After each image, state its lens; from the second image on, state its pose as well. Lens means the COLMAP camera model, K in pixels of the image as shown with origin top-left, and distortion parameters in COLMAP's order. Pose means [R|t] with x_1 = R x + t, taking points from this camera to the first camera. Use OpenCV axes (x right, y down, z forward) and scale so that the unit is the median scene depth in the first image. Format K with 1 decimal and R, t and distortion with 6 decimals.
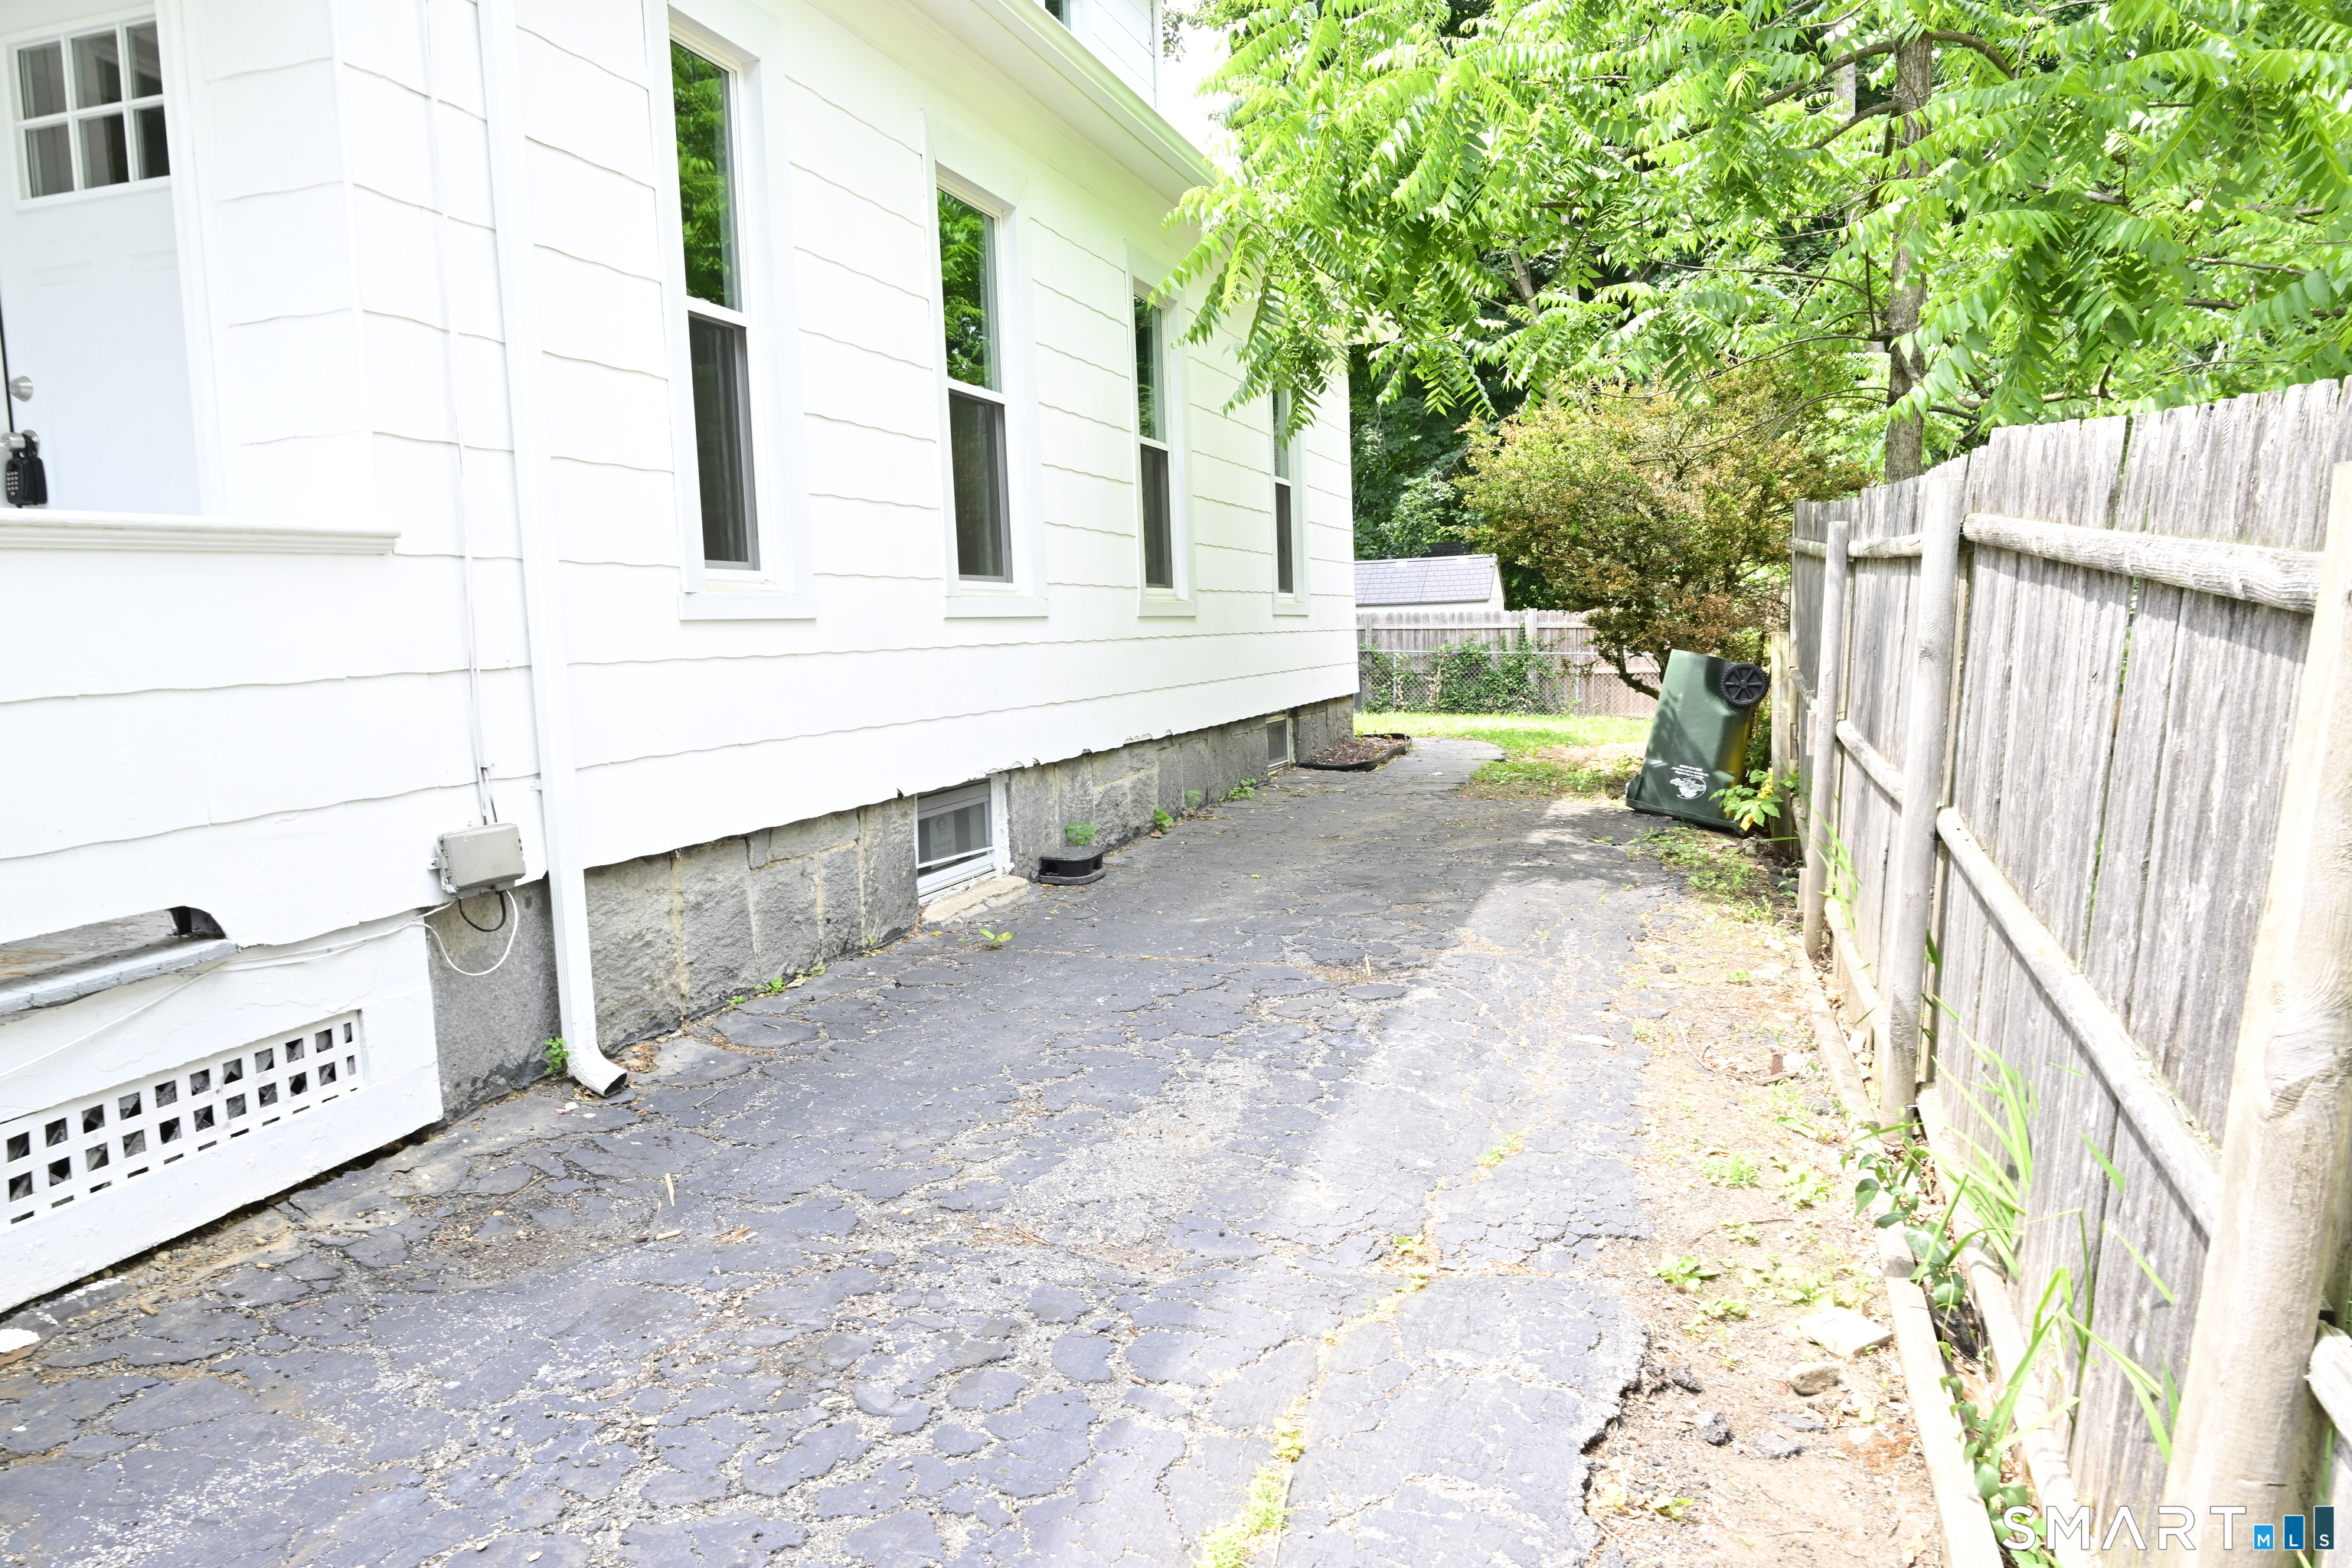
lens RADIAL K [[1576.7, 0, 1183.0], [0, 1576.7, 786.4], [0, 0, 1]] dist [-0.002150, 0.000948]
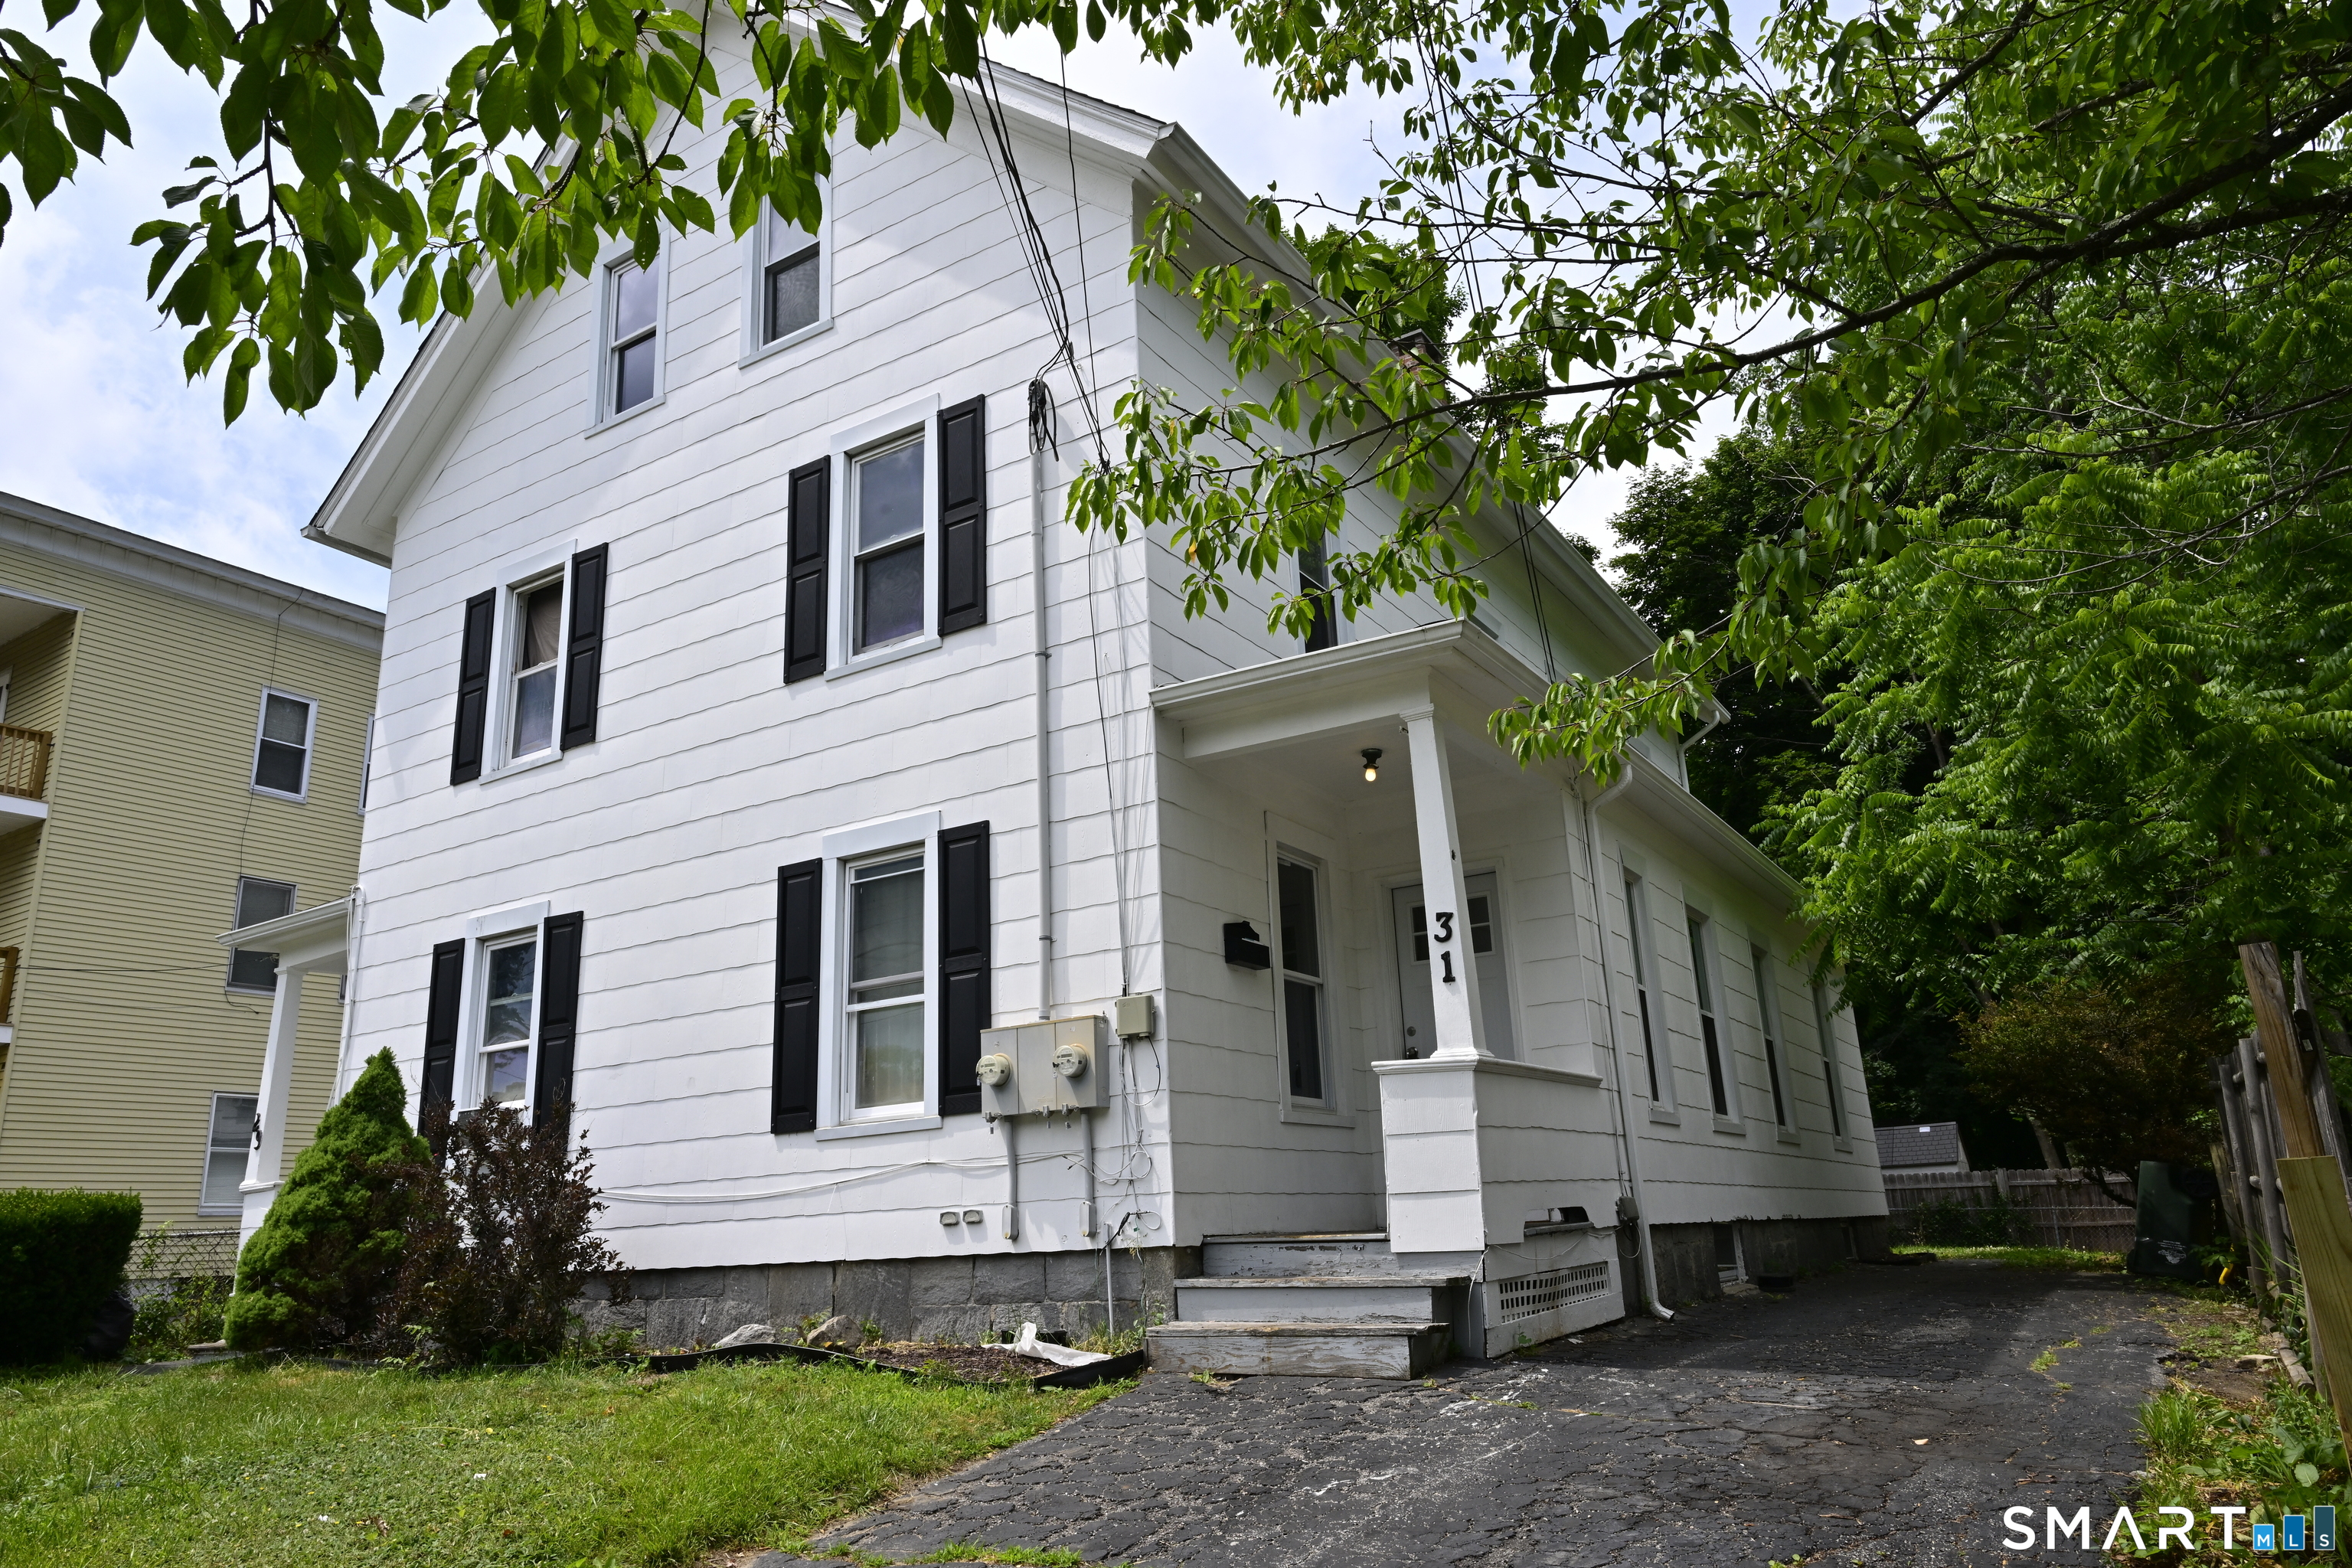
lens RADIAL K [[1576.7, 0, 1164.7], [0, 1576.7, 791.7], [0, 0, 1]] dist [-0.002150, 0.000948]
pose [[0.971429, -0.072799, -0.225889, -0.212419], [-0.014854, 0.931276, -0.364010, 0.136878], [0.236865, 0.356966, 0.903588, -0.654884]]
